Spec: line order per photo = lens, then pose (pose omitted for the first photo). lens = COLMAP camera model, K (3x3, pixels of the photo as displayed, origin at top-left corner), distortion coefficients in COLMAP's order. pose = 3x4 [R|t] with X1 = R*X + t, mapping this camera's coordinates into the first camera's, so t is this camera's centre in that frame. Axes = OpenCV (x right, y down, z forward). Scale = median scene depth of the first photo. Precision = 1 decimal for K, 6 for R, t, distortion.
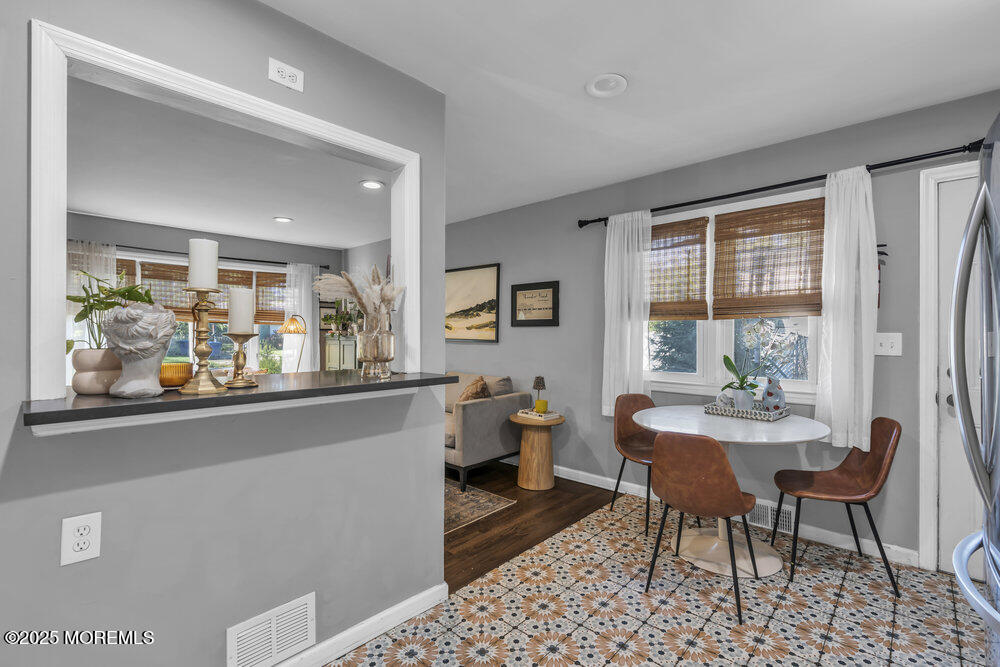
lens RADIAL K [[456.0, 0, 496.0], [0, 456.0, 329.2], [0, 0, 1]] dist [-0.002861, -0.000049]
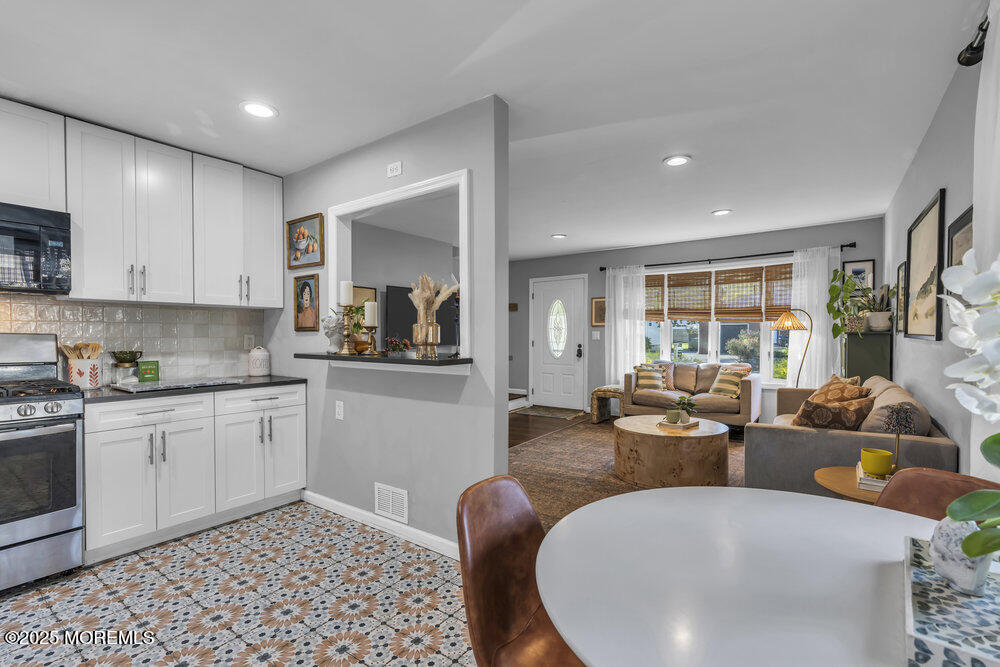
lens RADIAL K [[452.6, 0, 503.5], [0, 452.6, 342.7], [0, 0, 1]] dist [-0.002492, 0.000112]
pose [[0.135623, 0.013915, -0.990663, 0.462173], [0.010456, 0.999826, 0.015476, 0.018180], [0.990705, -0.012457, 0.135454, 0.439017]]
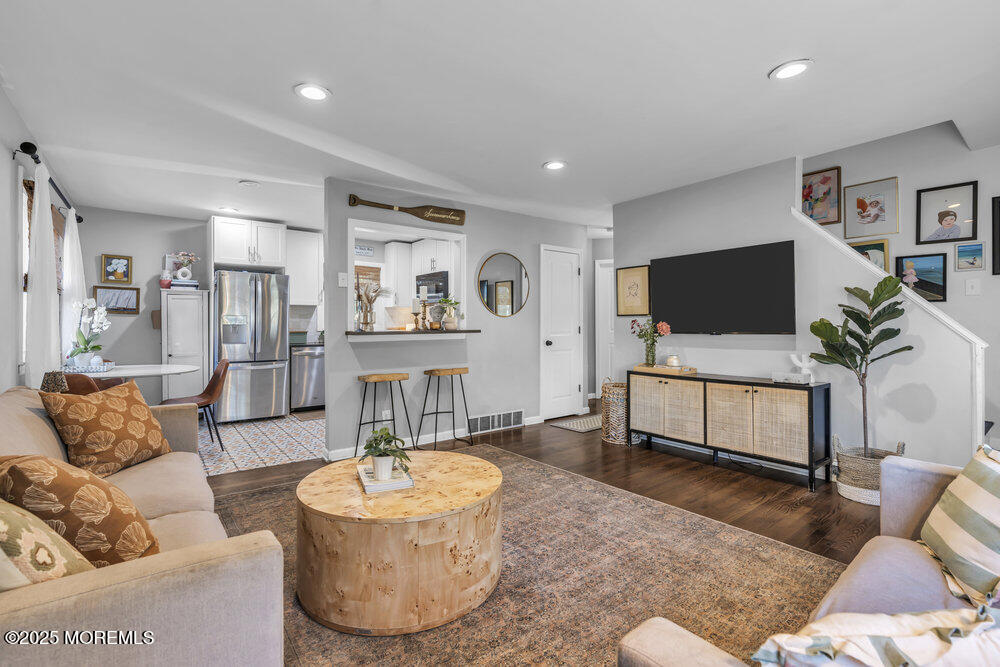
lens RADIAL K [[456.3, 0, 502.7], [0, 456.3, 323.1], [0, 0, 1]] dist [-0.002422, 0.000285]
pose [[-0.988974, 0.002231, 0.148069, -0.545512], [0.000963, 0.999962, -0.008638, 0.034857], [-0.148083, -0.008400, -0.988939, 1.345388]]
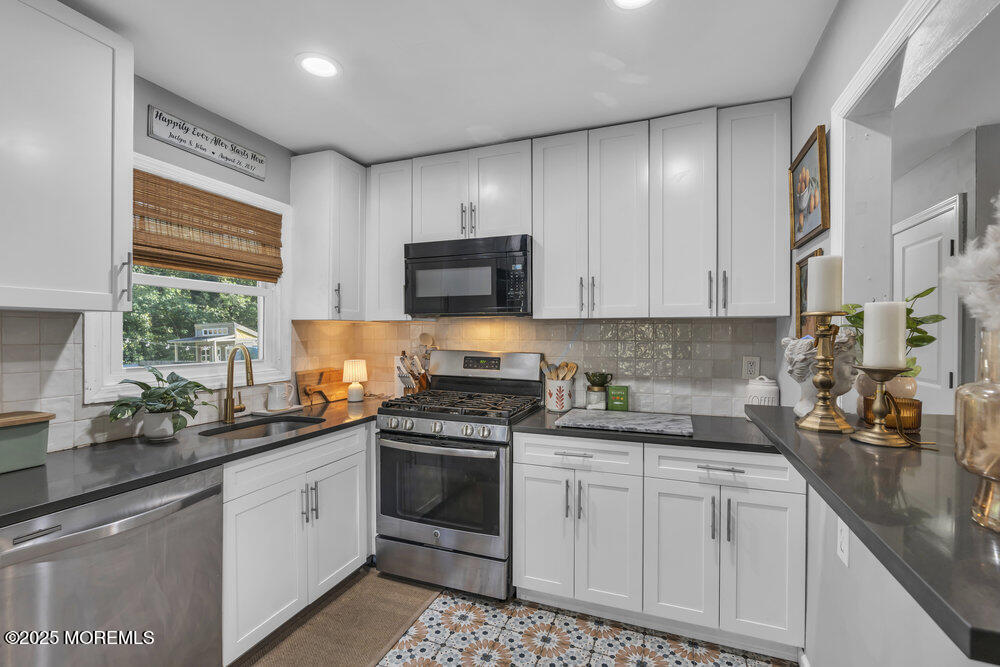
lens RADIAL K [[445.1, 0, 500.0], [0, 445.1, 333.5], [0, 0, 1]] dist [-0.010162, 0.000263]
pose [[-0.926152, -0.003762, -0.377132, 0.070930], [-0.002217, 0.999987, -0.004529, -0.014361], [0.377144, -0.003359, -0.926149, 0.478639]]
